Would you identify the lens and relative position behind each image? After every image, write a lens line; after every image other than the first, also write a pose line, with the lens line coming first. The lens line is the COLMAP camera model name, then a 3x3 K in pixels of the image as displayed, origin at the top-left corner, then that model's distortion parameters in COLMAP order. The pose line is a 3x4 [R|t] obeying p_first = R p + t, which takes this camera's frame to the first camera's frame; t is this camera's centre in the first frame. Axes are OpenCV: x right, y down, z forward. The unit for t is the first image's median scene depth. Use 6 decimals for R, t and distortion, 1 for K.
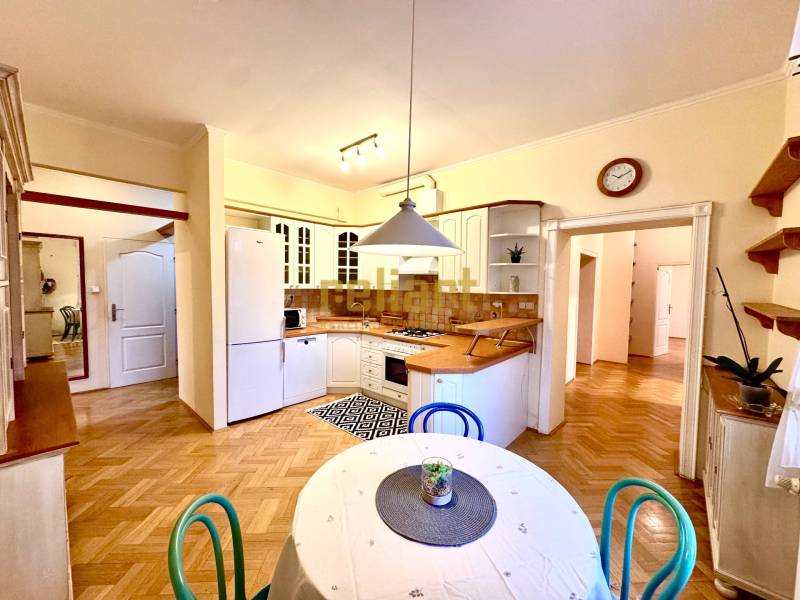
lens RADIAL K [[319.2, 0, 400.0], [0, 319.2, 300.0], [0, 0, 1]] dist [-0.000297, -0.000035]
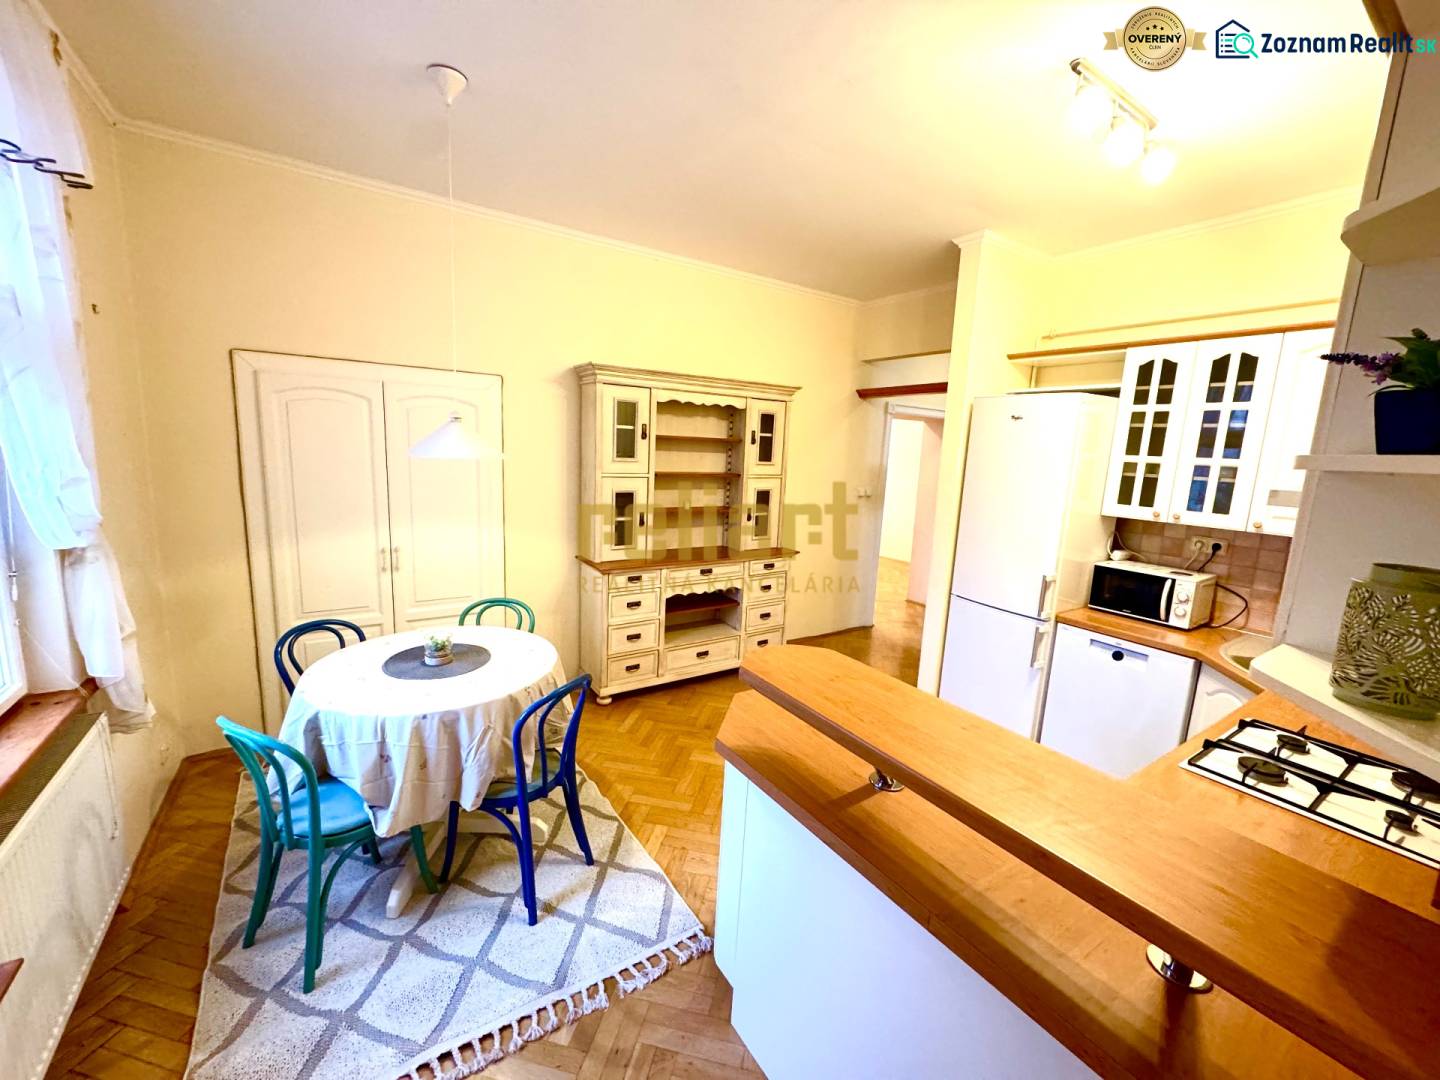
lens RADIAL K [[574.6, 0, 720.0], [0, 574.6, 540.0], [0, 0, 1]] dist [-0.000297, -0.000035]
pose [[-0.252305, 0.134963, -0.958189, 0.492116], [-0.101112, 0.981127, 0.164819, -0.075847], [0.962350, 0.138469, -0.233897, 0.651875]]
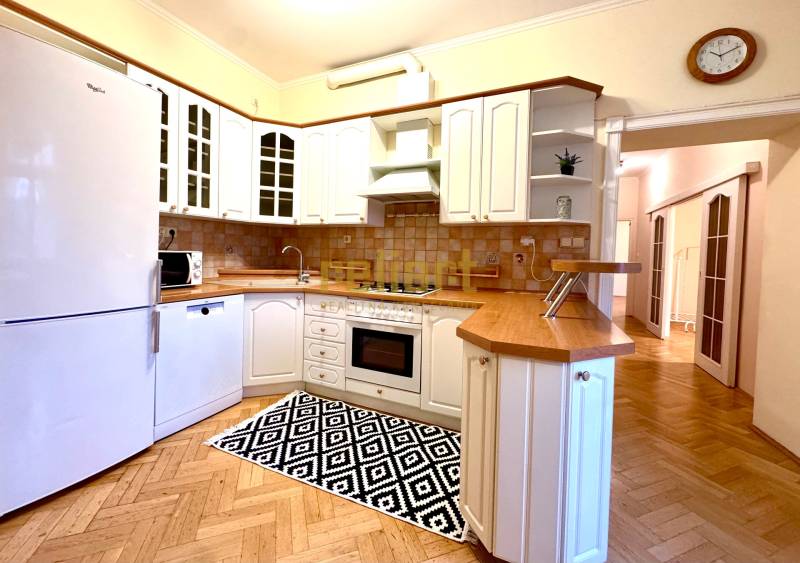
lens RADIAL K [[318.5, 0, 398.0], [0, 318.5, 262.1], [0, 0, 1]] dist [-0.002305, -0.000370]
pose [[0.951015, 0.001903, 0.309139, -0.145553], [0.002815, 0.999886, -0.014815, 0.057687], [-0.309132, 0.014959, 0.950902, 0.374600]]
